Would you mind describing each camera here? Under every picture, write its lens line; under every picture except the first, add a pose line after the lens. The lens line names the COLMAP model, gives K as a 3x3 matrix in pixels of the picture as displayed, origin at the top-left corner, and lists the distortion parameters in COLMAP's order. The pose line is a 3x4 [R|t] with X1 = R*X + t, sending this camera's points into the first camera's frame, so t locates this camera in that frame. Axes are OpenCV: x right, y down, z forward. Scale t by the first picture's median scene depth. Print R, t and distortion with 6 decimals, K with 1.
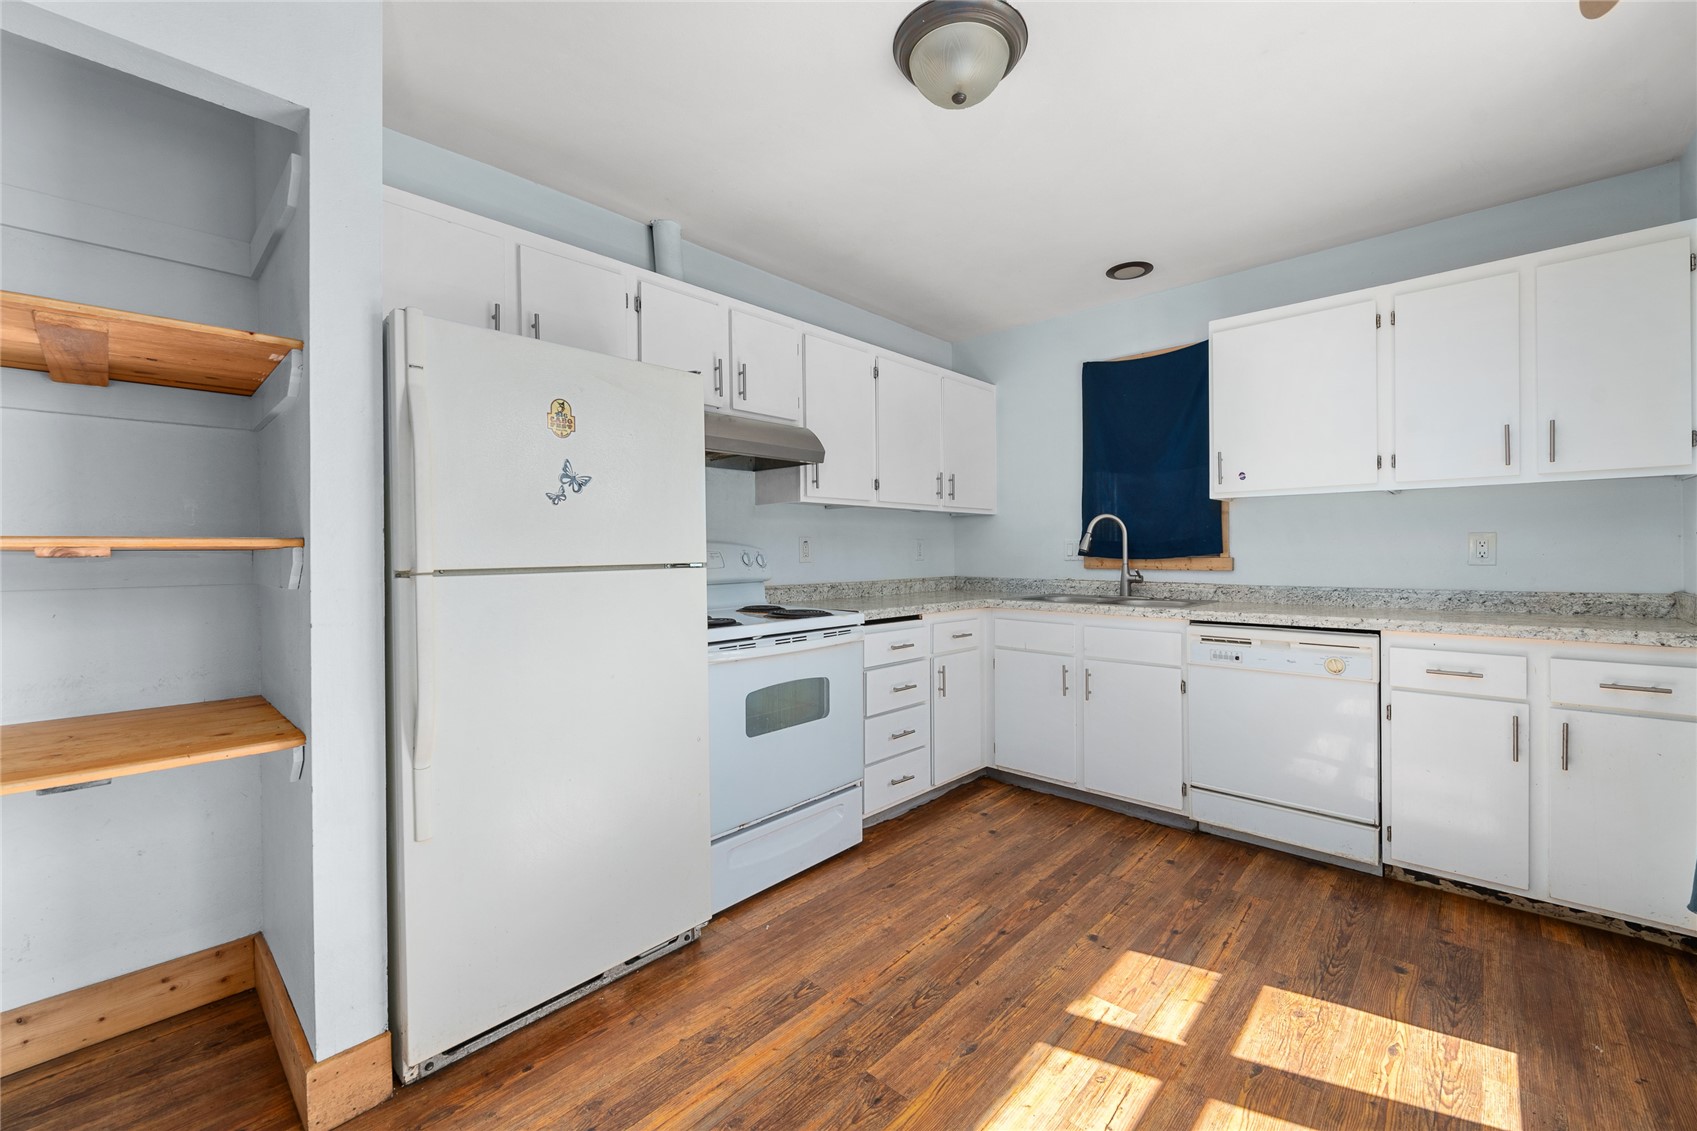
lens RADIAL K [[686.0, 0, 874.4], [0, 686.0, 549.8], [0, 0, 1]] dist [0.000801, -0.000704]
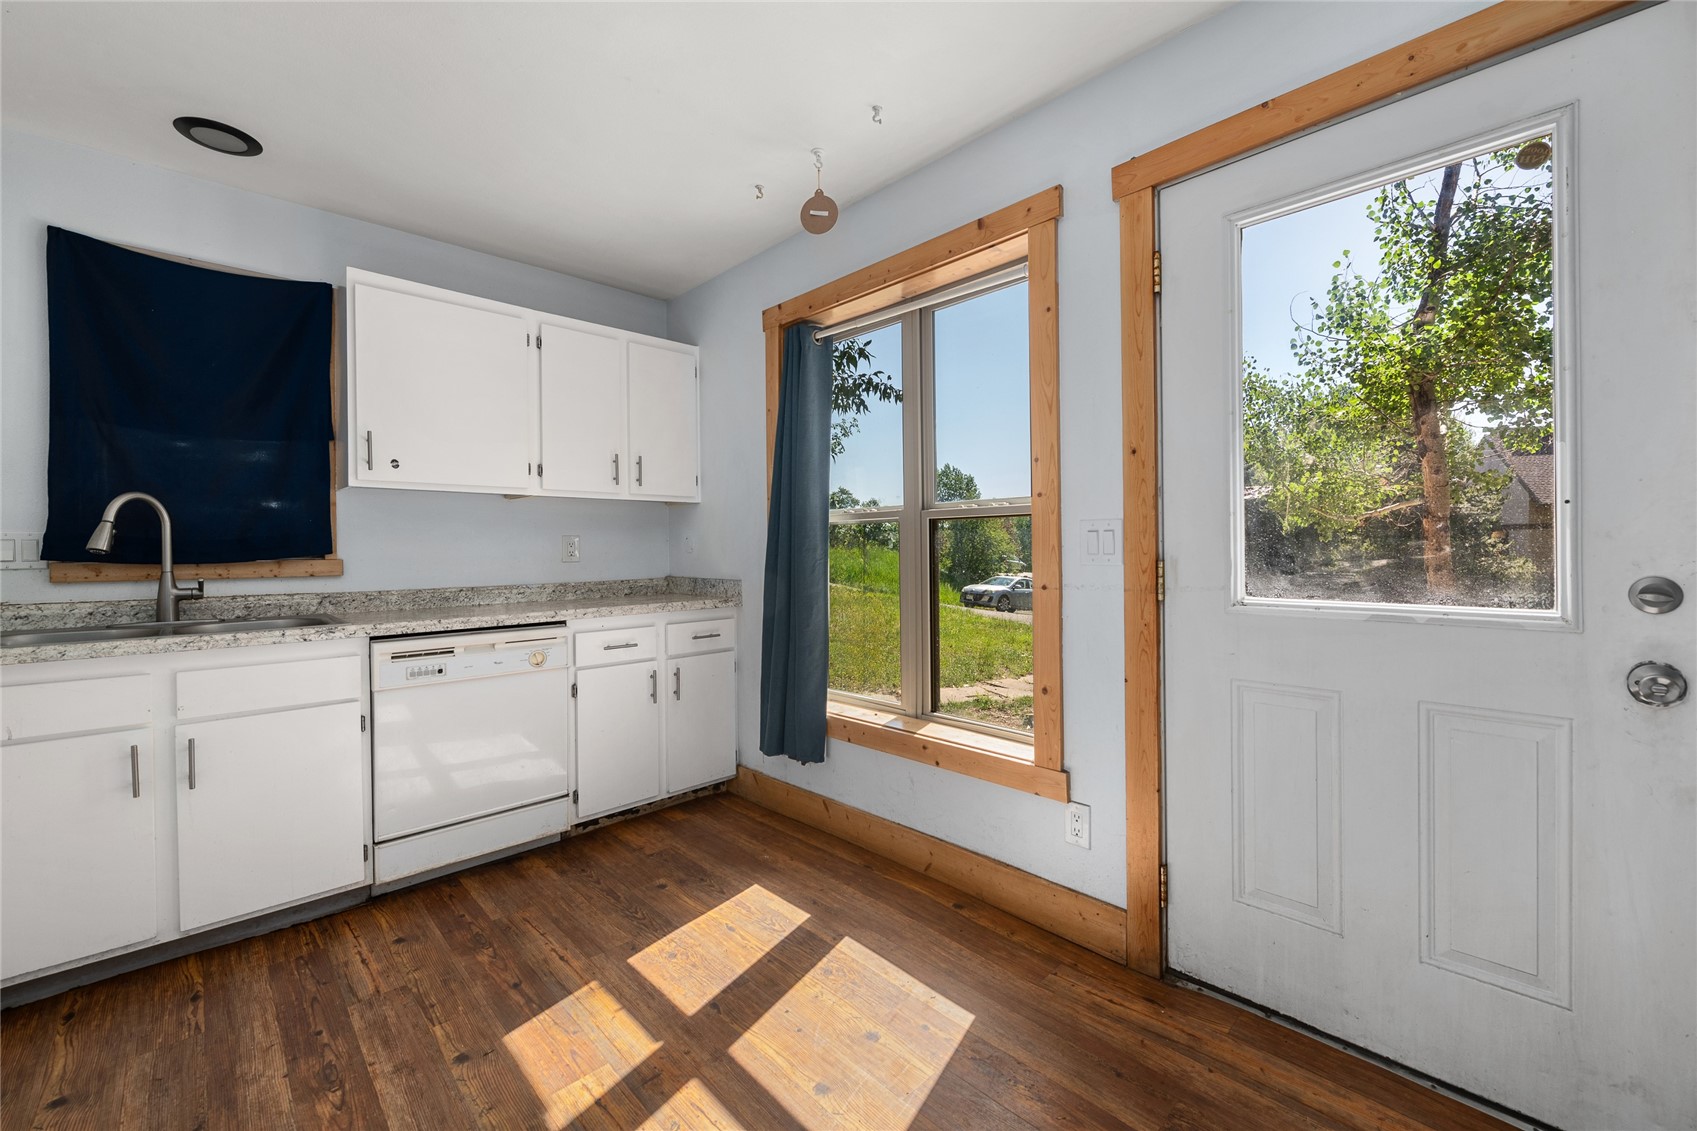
lens RADIAL K [[686.0, 0, 874.4], [0, 686.0, 549.8], [0, 0, 1]] dist [0.000801, -0.000704]
pose [[0.051029, 0.002469, 0.998694, -0.351405], [0.006087, 0.999978, -0.002783, 0.007821], [-0.998679, 0.006221, 0.051013, 0.425694]]
